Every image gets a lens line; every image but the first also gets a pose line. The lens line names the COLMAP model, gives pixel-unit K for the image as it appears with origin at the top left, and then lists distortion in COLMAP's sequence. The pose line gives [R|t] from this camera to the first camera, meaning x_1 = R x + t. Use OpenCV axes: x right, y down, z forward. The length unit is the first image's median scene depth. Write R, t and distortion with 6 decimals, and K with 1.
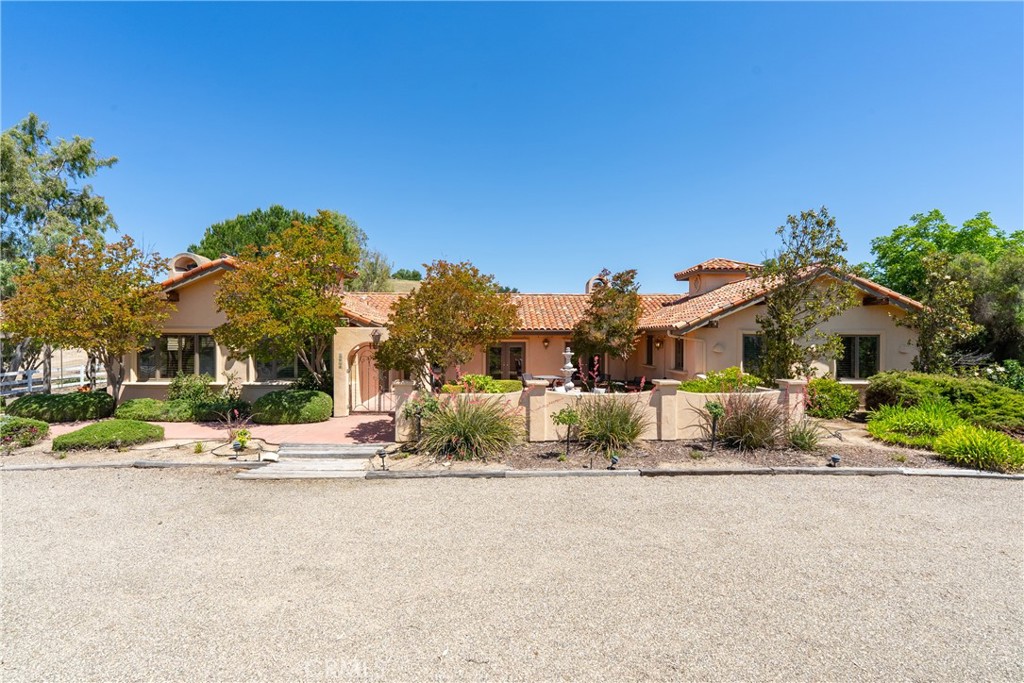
lens RADIAL K [[461.7, 0, 509.8], [0, 461.7, 346.2], [0, 0, 1]] dist [-0.001629, 0.000240]
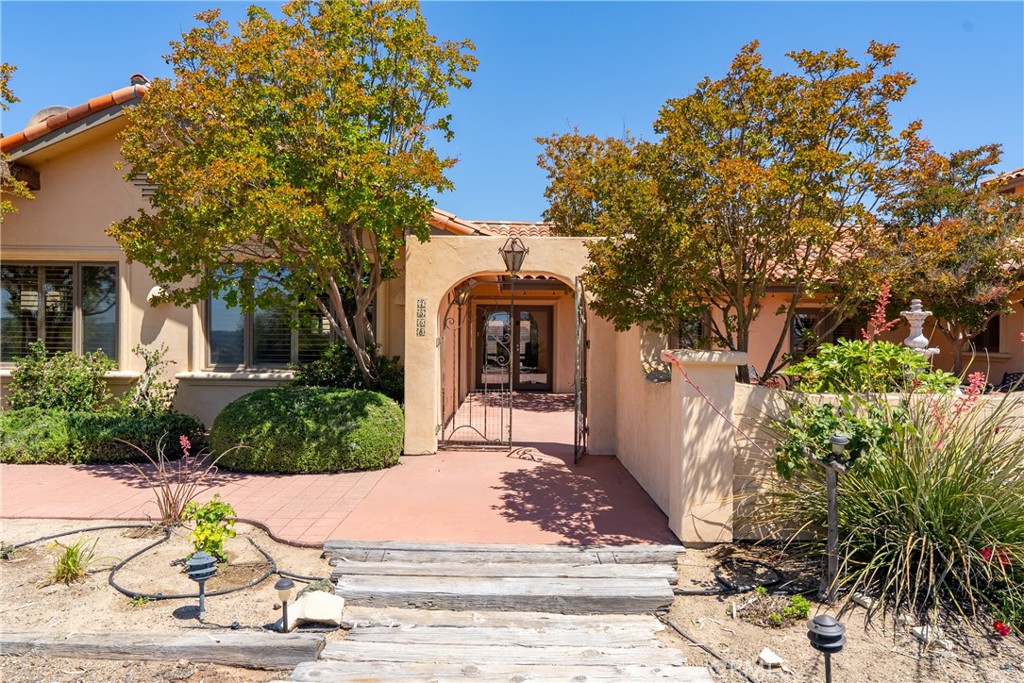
lens RADIAL K [[681.6, 0, 513.8], [0, 681.6, 339.4], [0, 0, 1]] dist [0.009474, 0.004171]
pose [[0.999278, 0.008156, -0.037100, -0.258124], [-0.008327, 0.999955, -0.004455, 0.052313], [0.037062, 0.004761, 0.999302, 0.393586]]
